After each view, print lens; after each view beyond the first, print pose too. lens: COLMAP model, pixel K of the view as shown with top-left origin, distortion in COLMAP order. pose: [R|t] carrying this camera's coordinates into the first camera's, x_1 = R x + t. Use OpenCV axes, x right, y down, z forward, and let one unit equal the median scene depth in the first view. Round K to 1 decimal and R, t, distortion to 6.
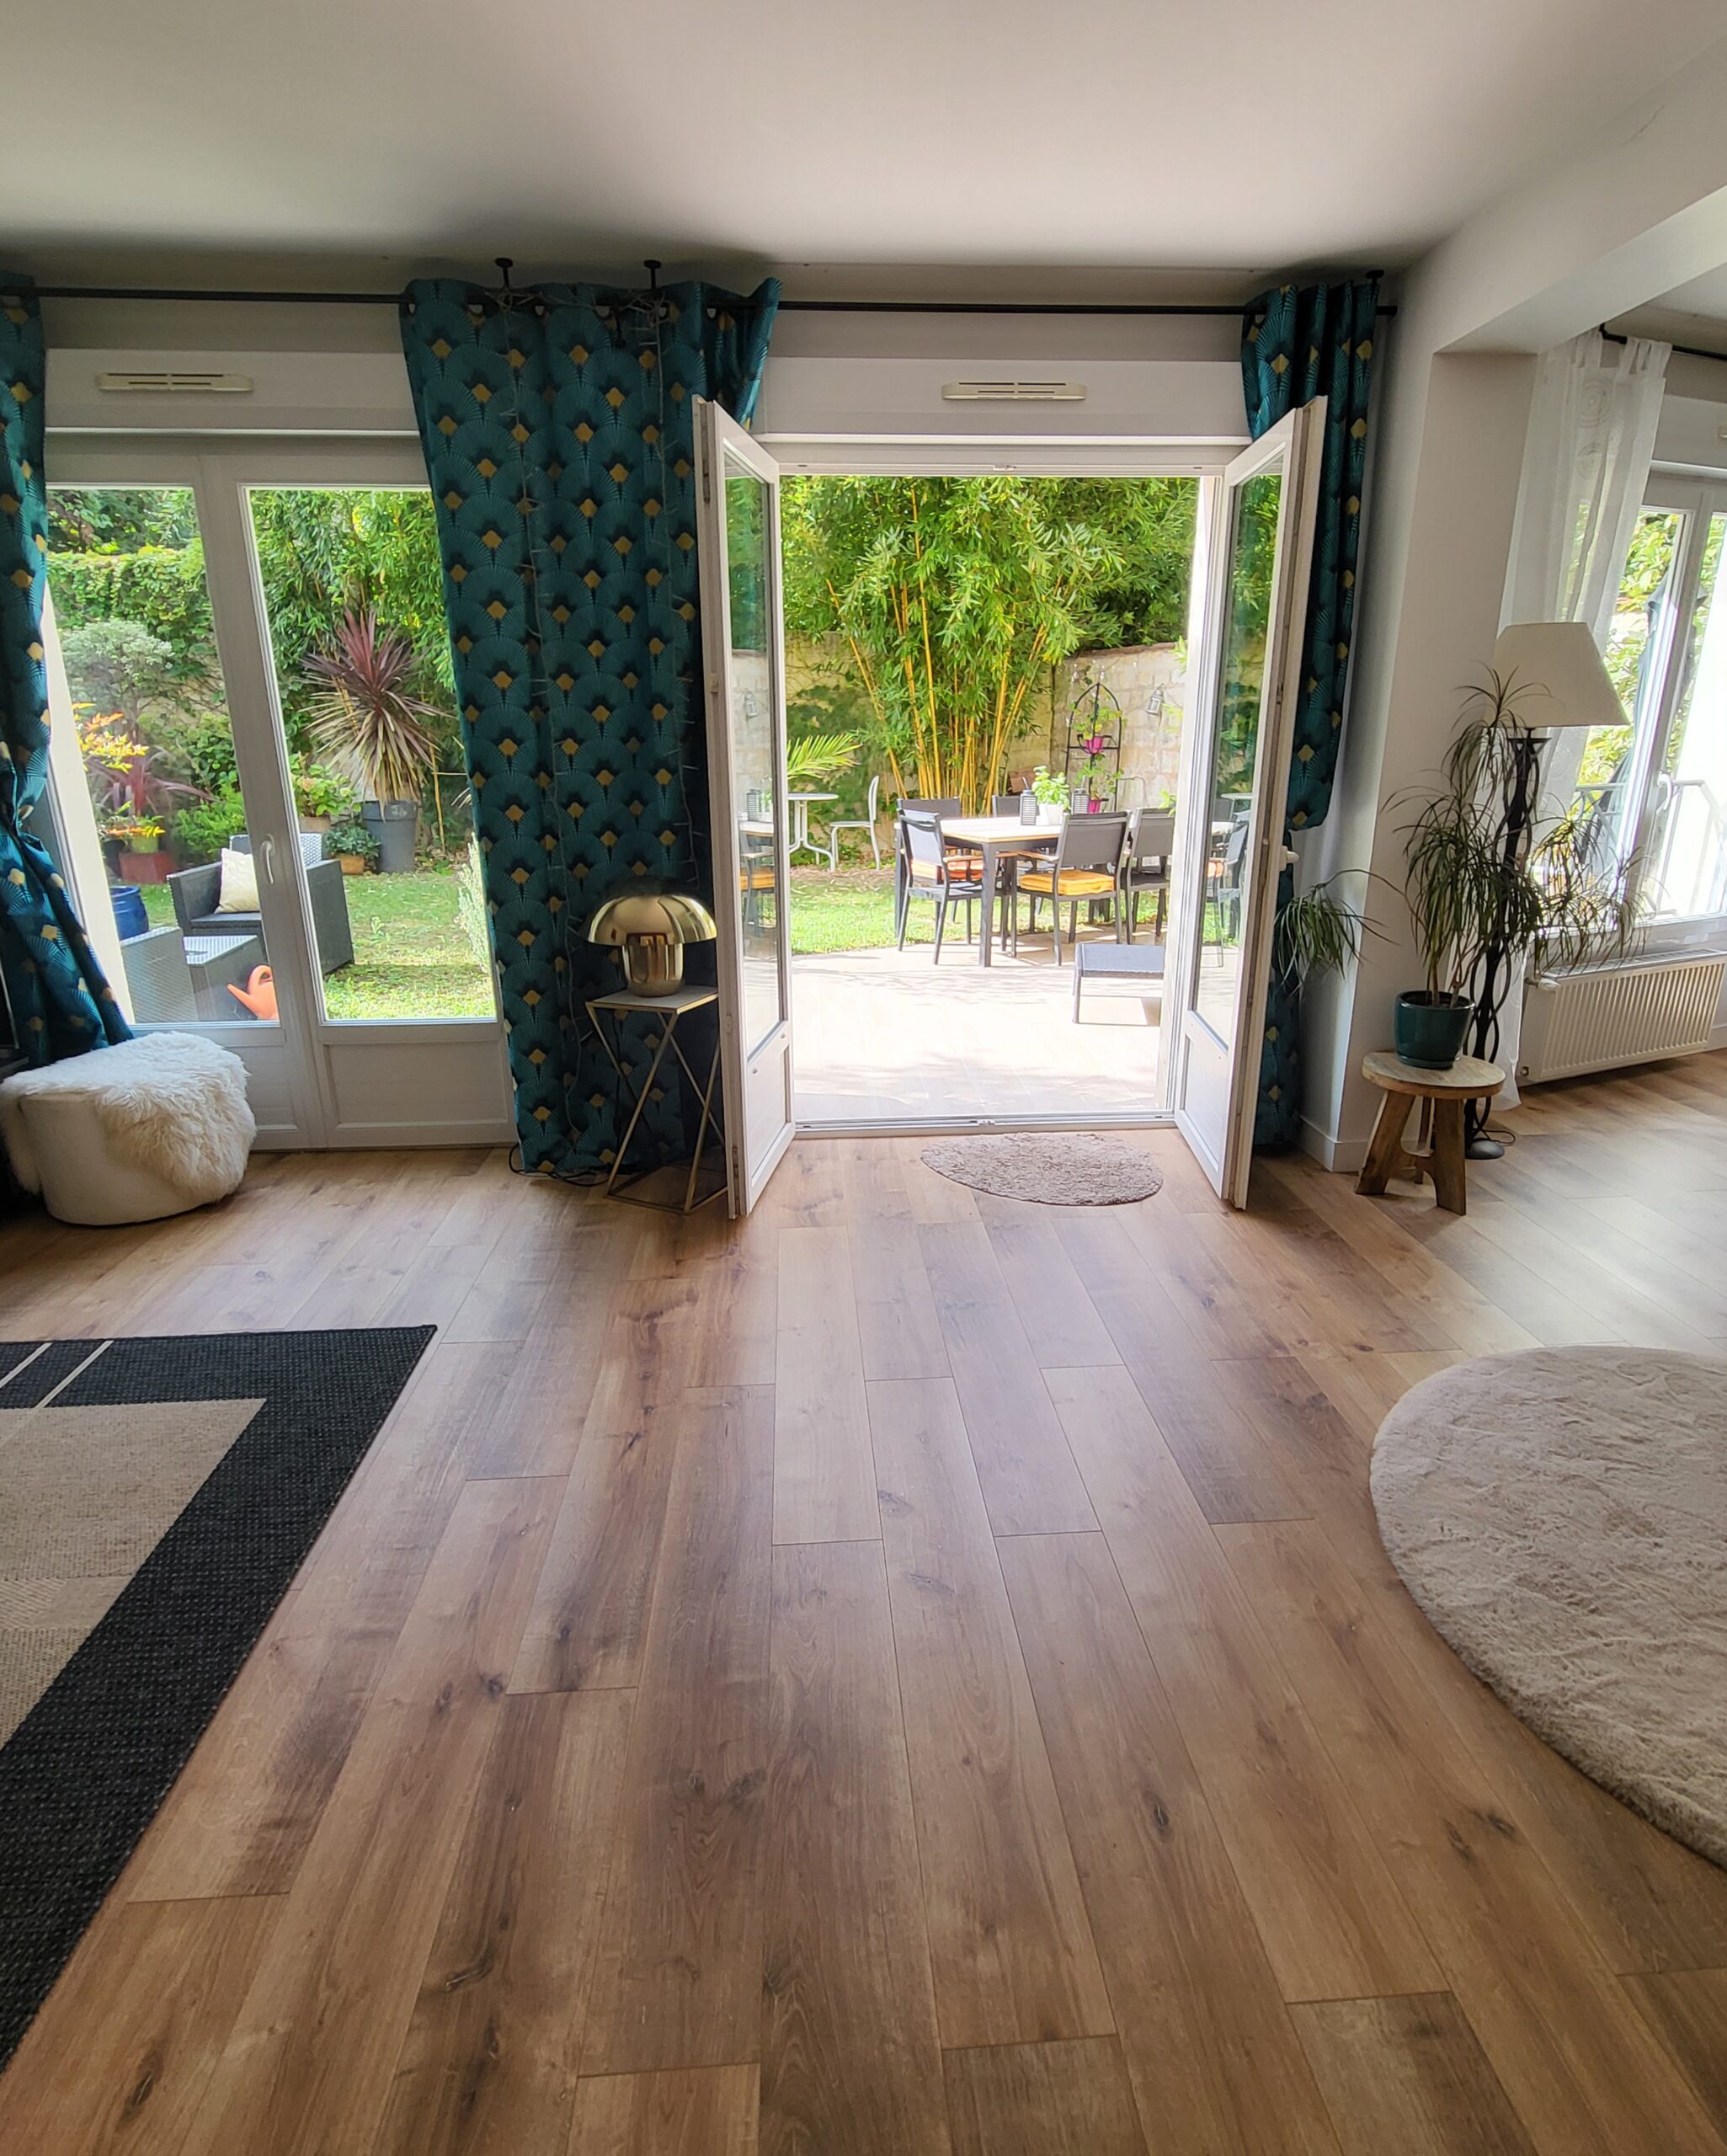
lens RADIAL K [[1128.9, 0, 871.0], [0, 1128.9, 1069.9], [0, 0, 1]] dist [0.006286, -0.002496]
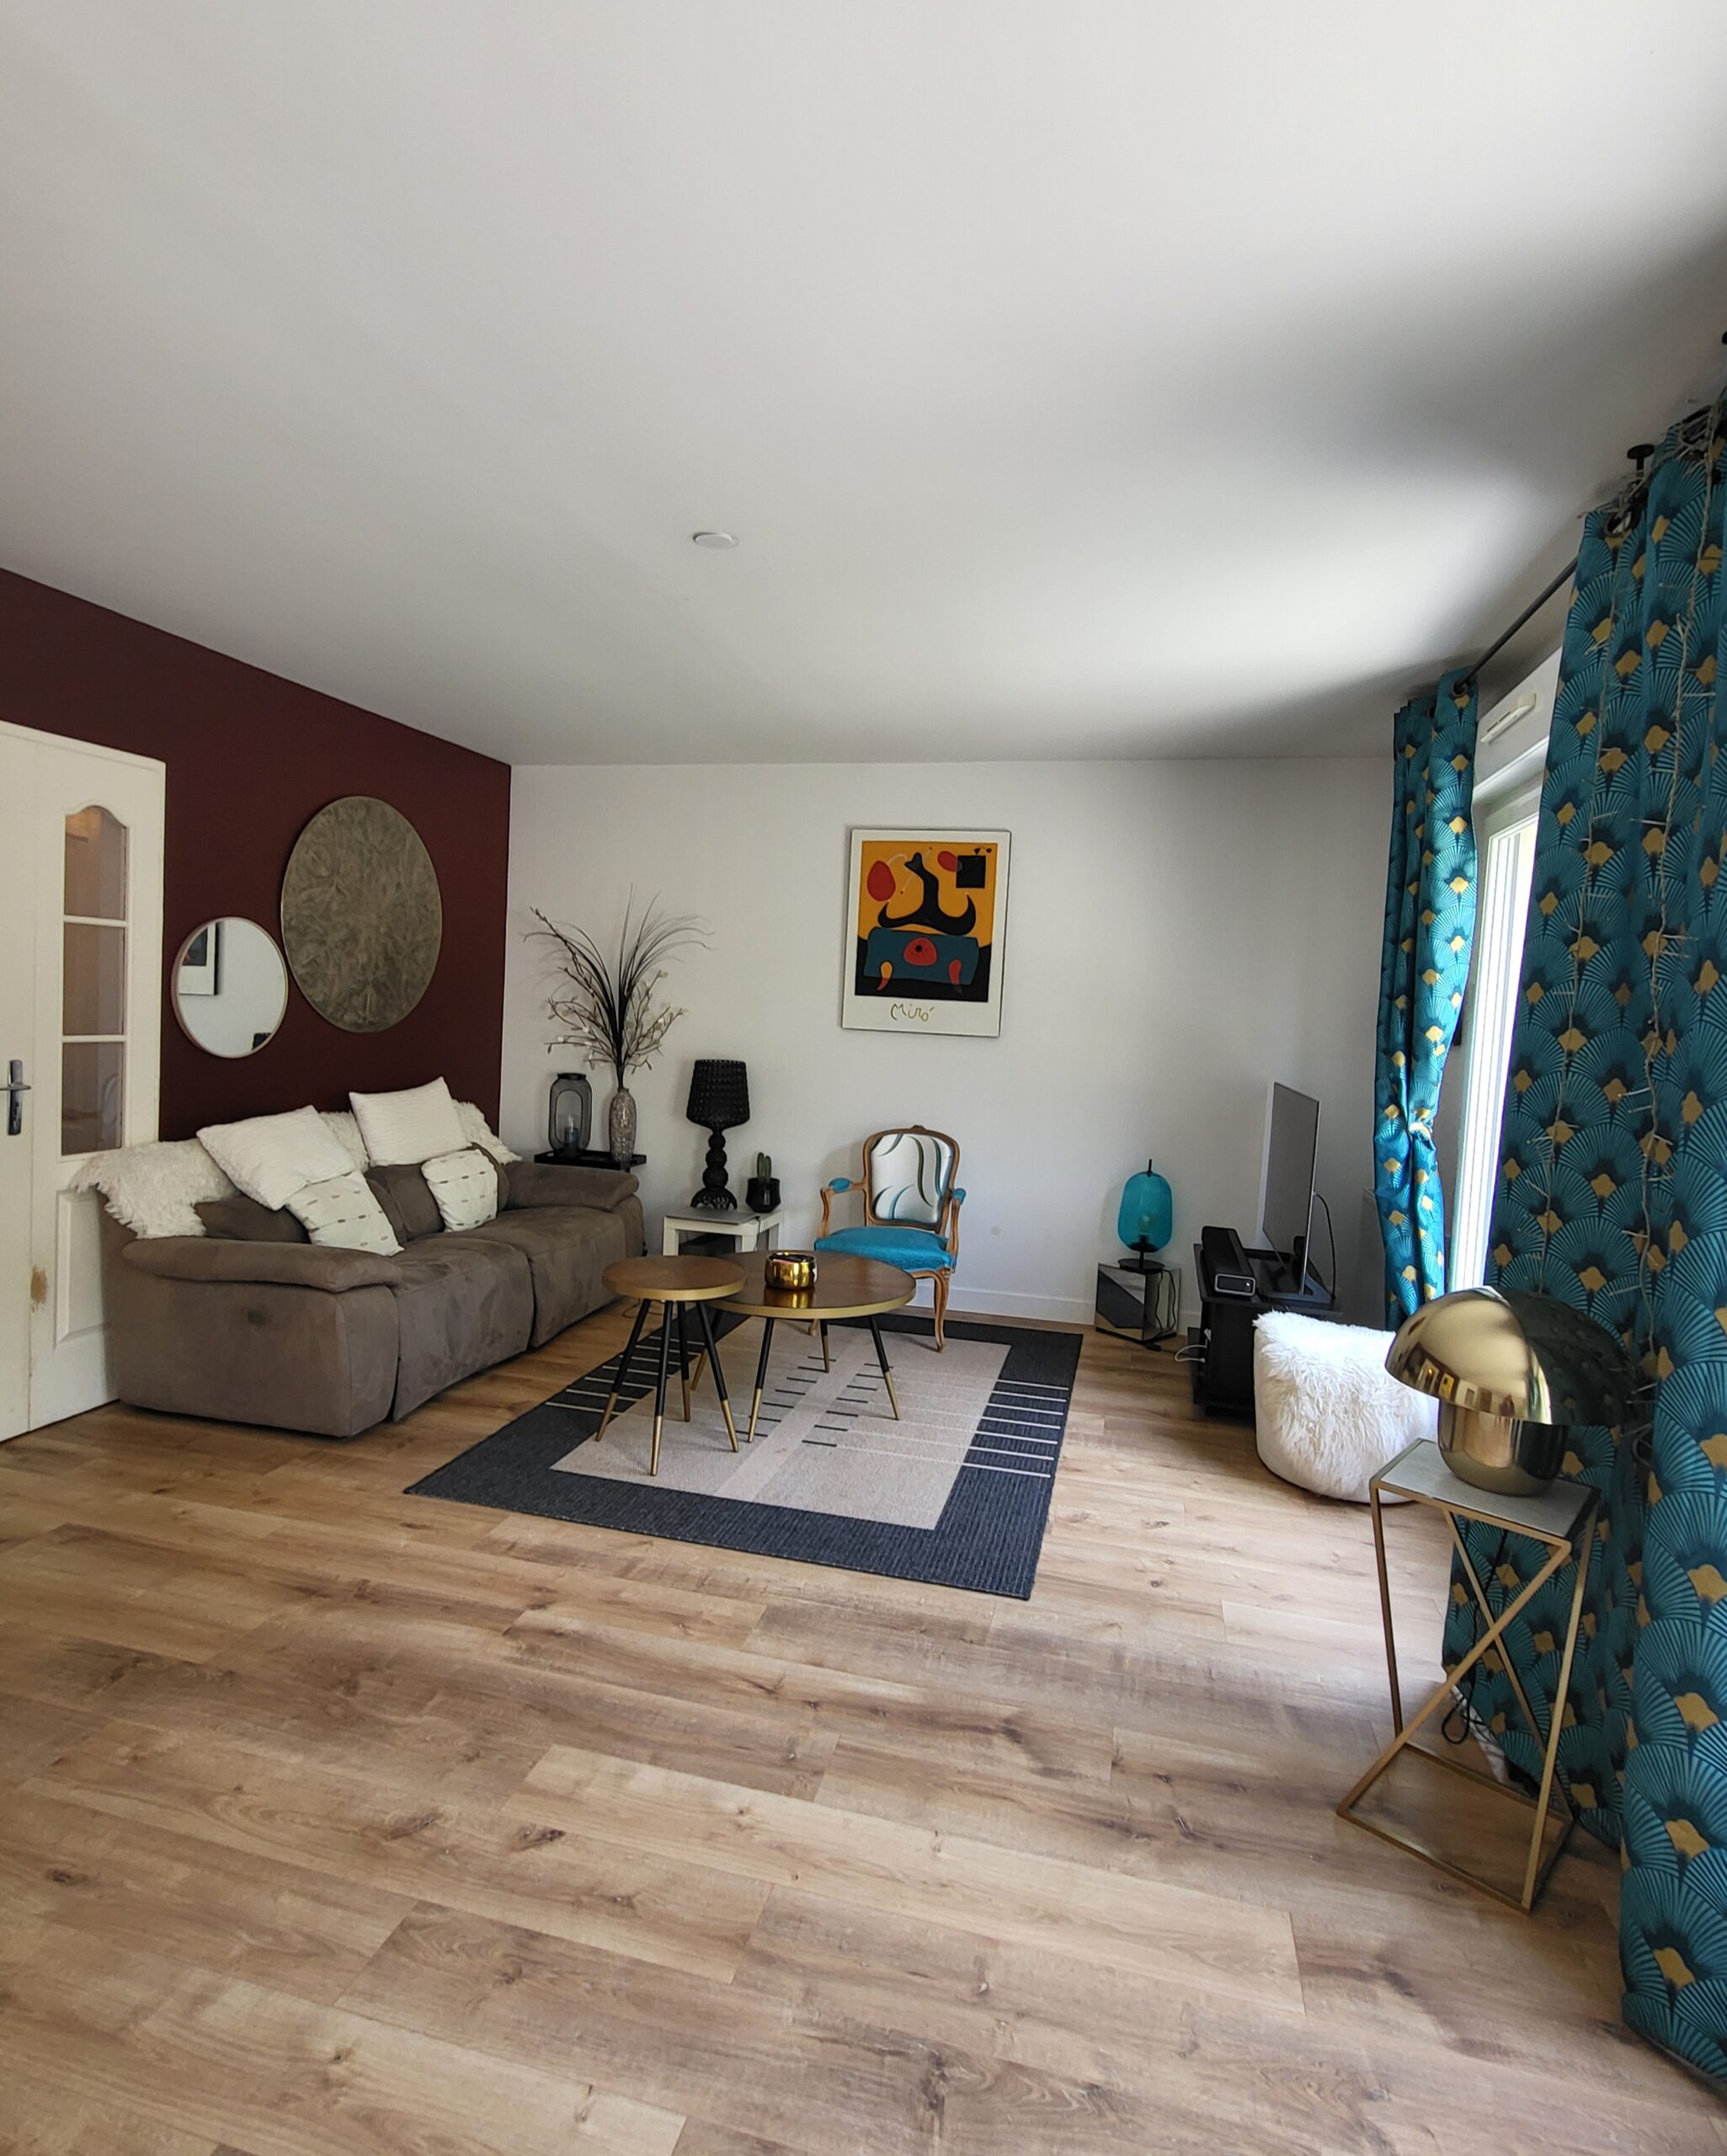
lens RADIAL K [[1137.0, 0, 863.5], [0, 1137.0, 1078.0], [0, 0, 1]] dist [0.001203, -0.001121]
pose [[-0.313139, 0.054253, -0.948156, 0.532986], [-0.326345, 0.931426, 0.161075, -0.286263], [0.891876, 0.359864, -0.273961, 0.880140]]
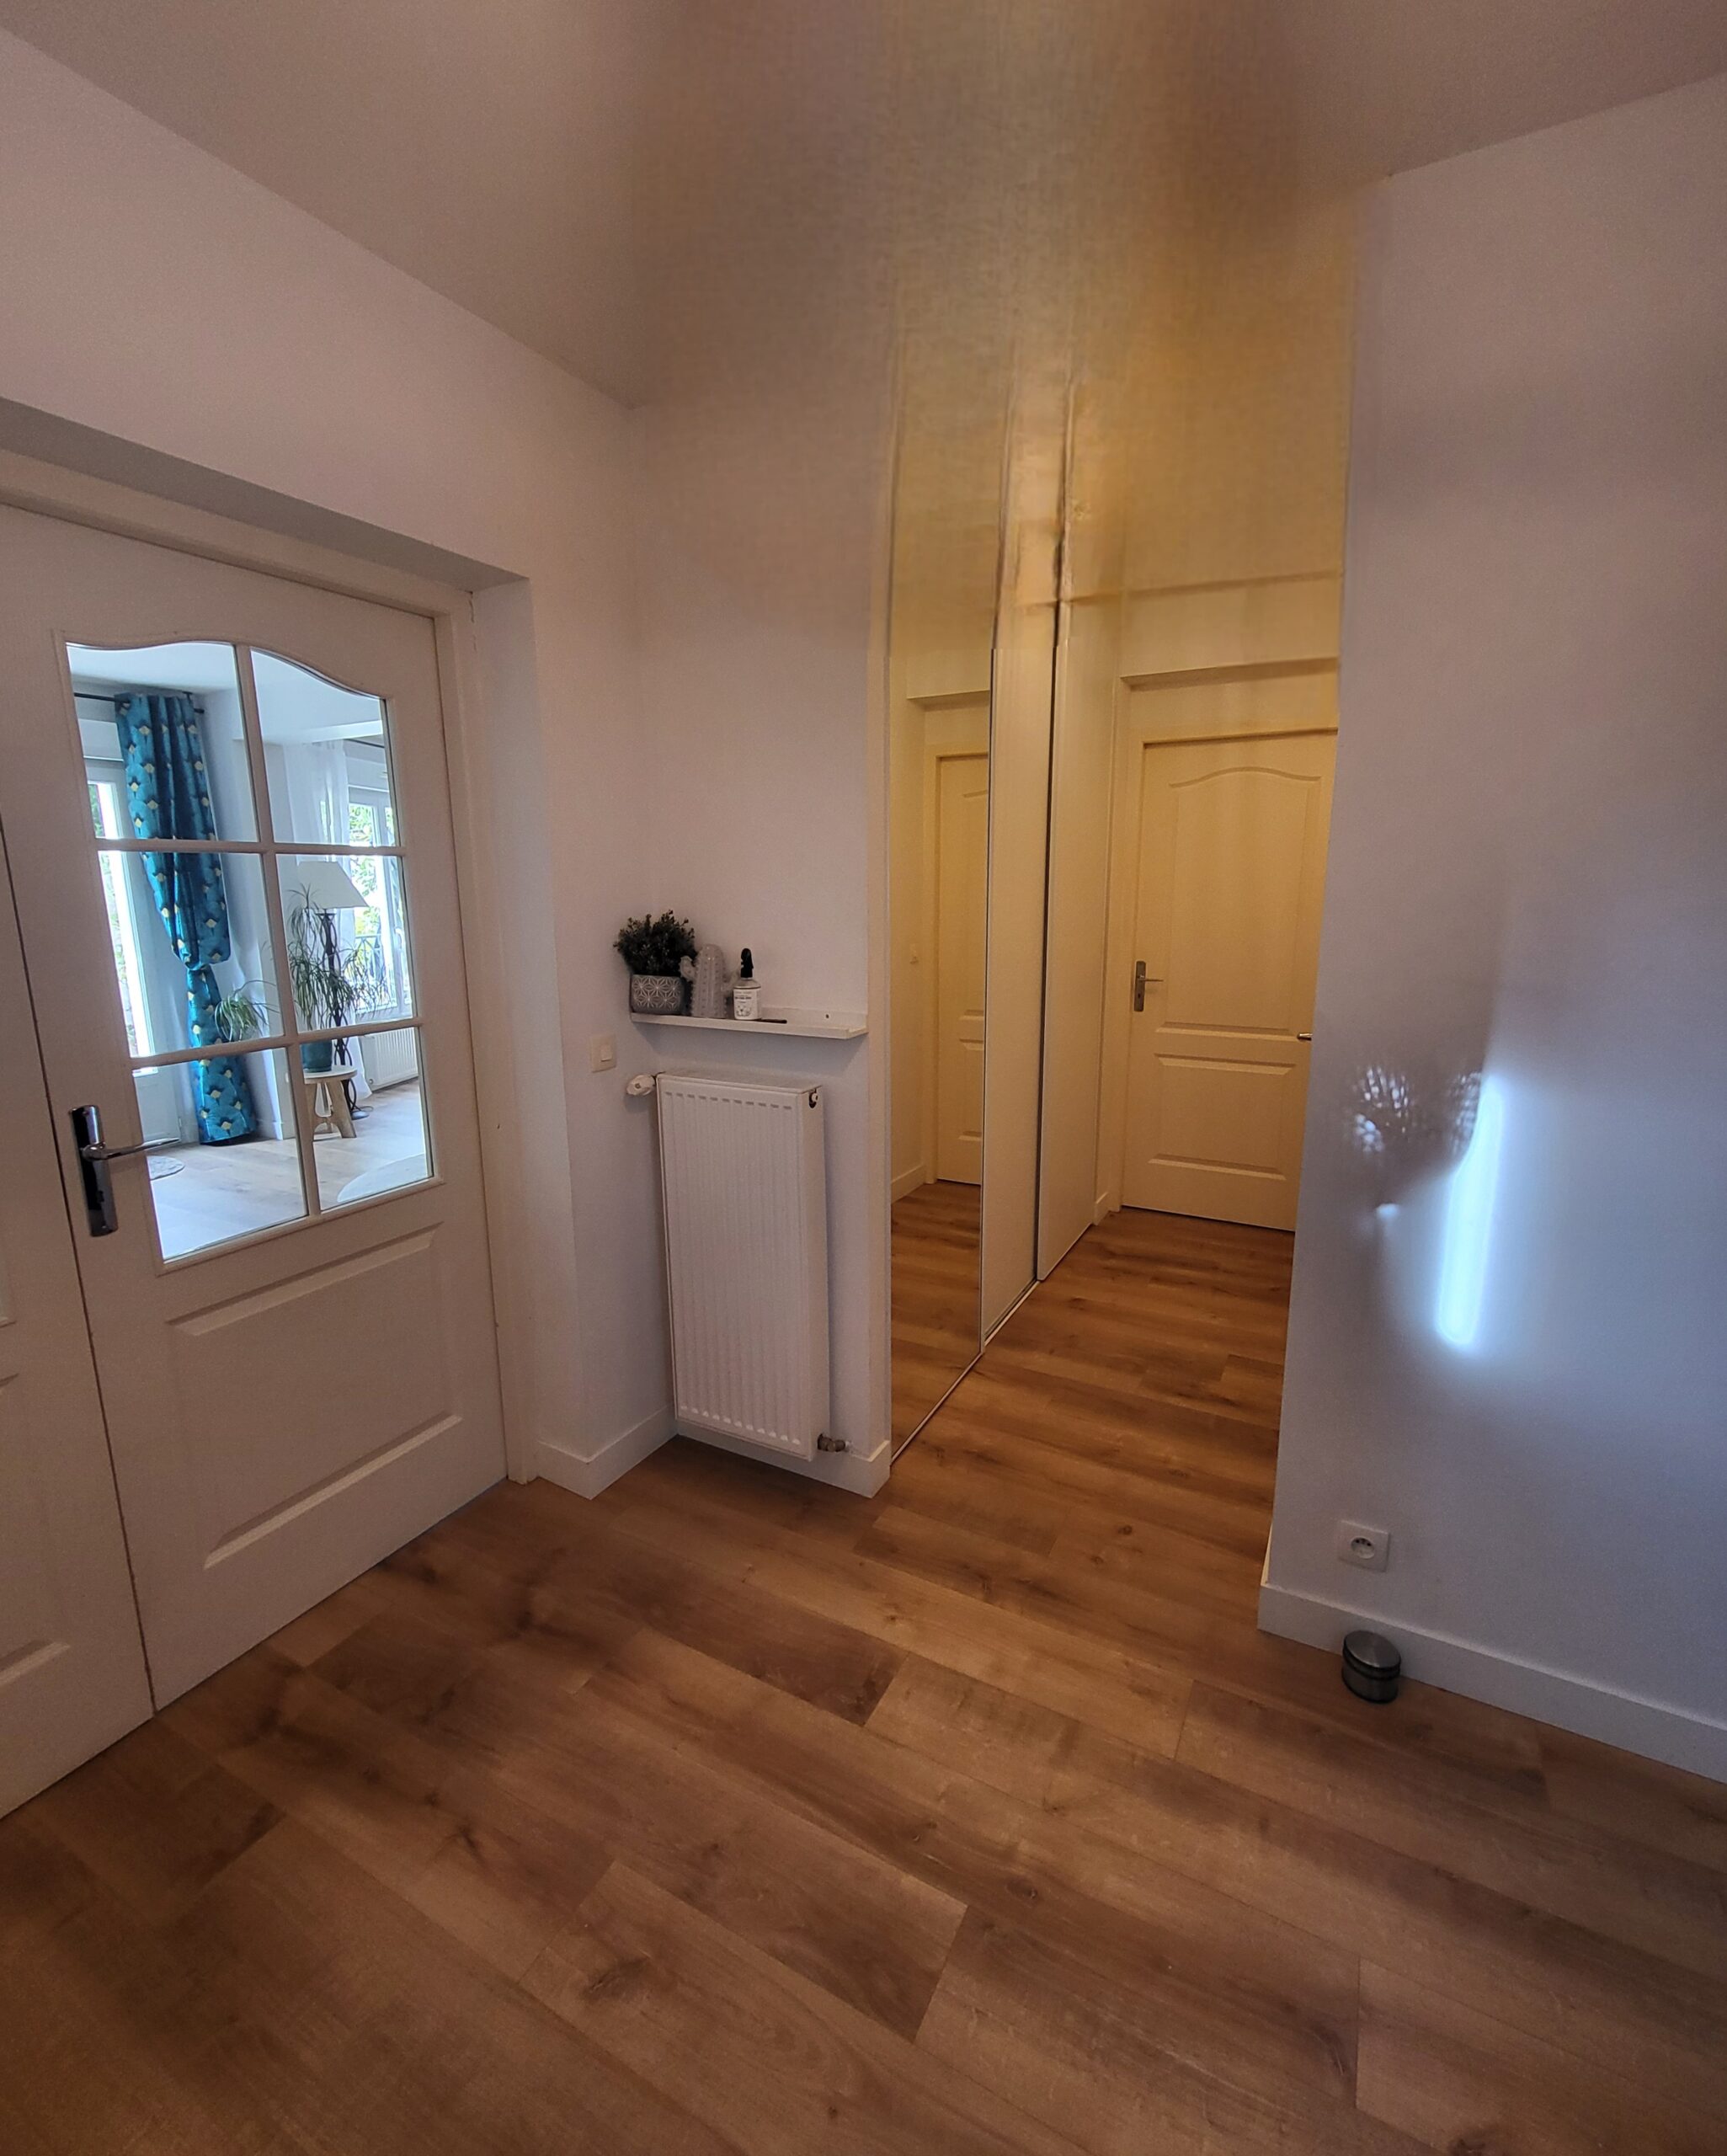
lens RADIAL K [[957.8, 0, 873.0], [0, 957.8, 1070.3], [0, 0, 1]] dist [0.002922, -0.000267]
pose [[0.525423, -0.156850, 0.836258, -0.463466], [0.253288, 0.967135, 0.022256, 0.227989], [-0.812266, 0.200120, 0.547884, -0.821409]]
